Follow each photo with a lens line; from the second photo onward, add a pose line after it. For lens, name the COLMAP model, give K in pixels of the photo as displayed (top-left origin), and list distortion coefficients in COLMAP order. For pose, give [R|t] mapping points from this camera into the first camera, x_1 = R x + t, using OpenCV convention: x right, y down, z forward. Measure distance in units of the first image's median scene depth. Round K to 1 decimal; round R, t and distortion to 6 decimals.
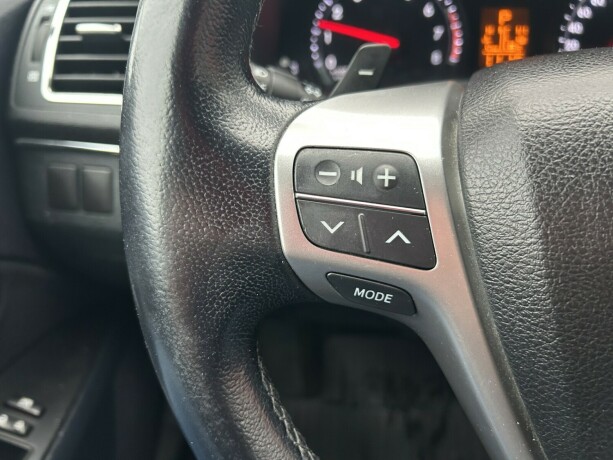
lens RADIAL K [[482.2, 0, 306.5], [0, 482.2, 230.0], [0, 0, 1]] dist [-0.009148, -0.012844]
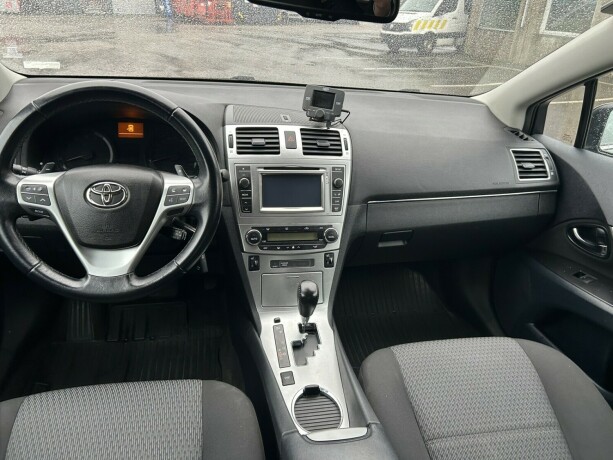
lens RADIAL K [[461.2, 0, 308.2], [0, 461.2, 235.0], [0, 0, 1]] dist [0.079899, -0.095088]
pose [[0.965347, -0.041559, 0.257641, 0.751090], [0.073035, 0.990812, -0.113830, 0.541576], [-0.250543, 0.128702, 0.959512, -2.109719]]
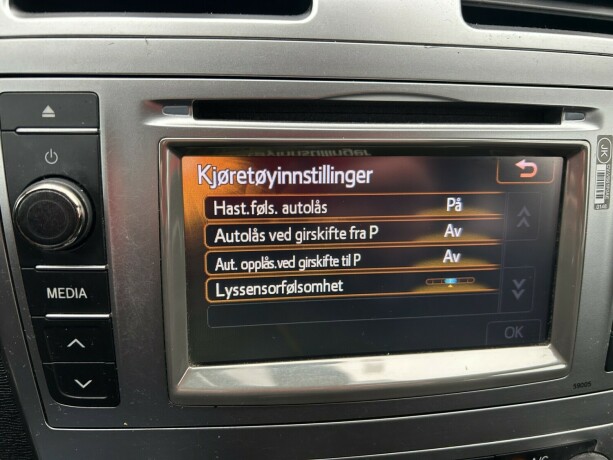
lens RADIAL K [[478.2, 0, 320.5], [0, 478.2, 230.1], [0, 0, 1]] dist [-0.002226, -0.003379]
pose [[0.980680, -0.044637, 0.190457, 1.291359], [0.047015, 0.998862, -0.007987, -0.132077], [-0.189884, 0.016787, 0.981663, 0.336218]]
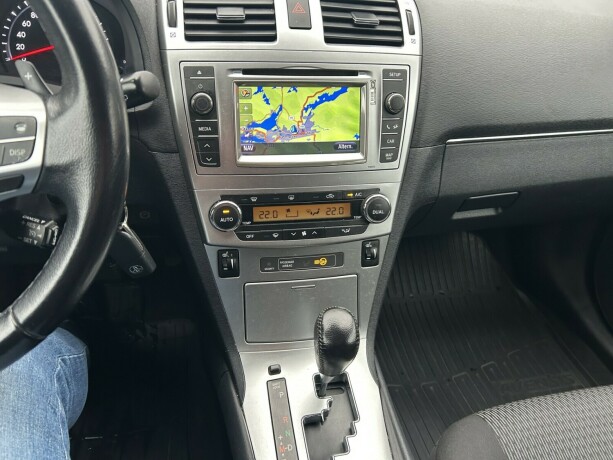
lens RADIAL K [[459.8, 0, 304.7], [0, 459.8, 229.6], [0, 0, 1]] dist [0.003752, -0.002439]
pose [[0.964316, -0.083717, 0.251168, 1.052229], [0.072769, 0.995962, 0.052581, 0.171638], [-0.254555, -0.032427, 0.966514, -0.642177]]
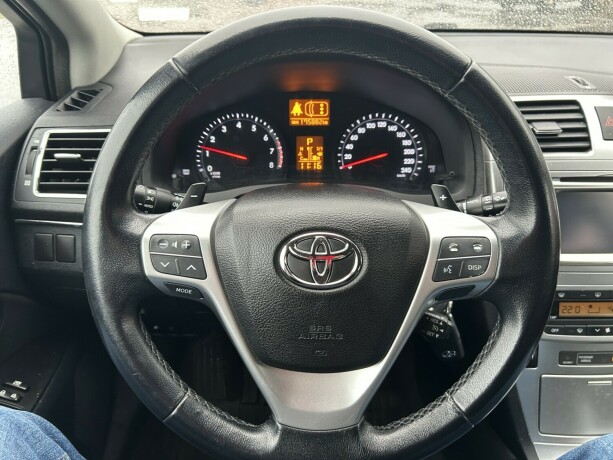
lens RADIAL K [[471.4, 0, 305.3], [0, 471.4, 234.1], [0, 0, 1]] dist [0.007193, 0.000467]
pose [[0.996366, -0.028093, 0.080412, 0.267303], [0.034236, 0.996515, -0.076062, 0.022153], [-0.077995, 0.078538, 0.993855, -0.712024]]
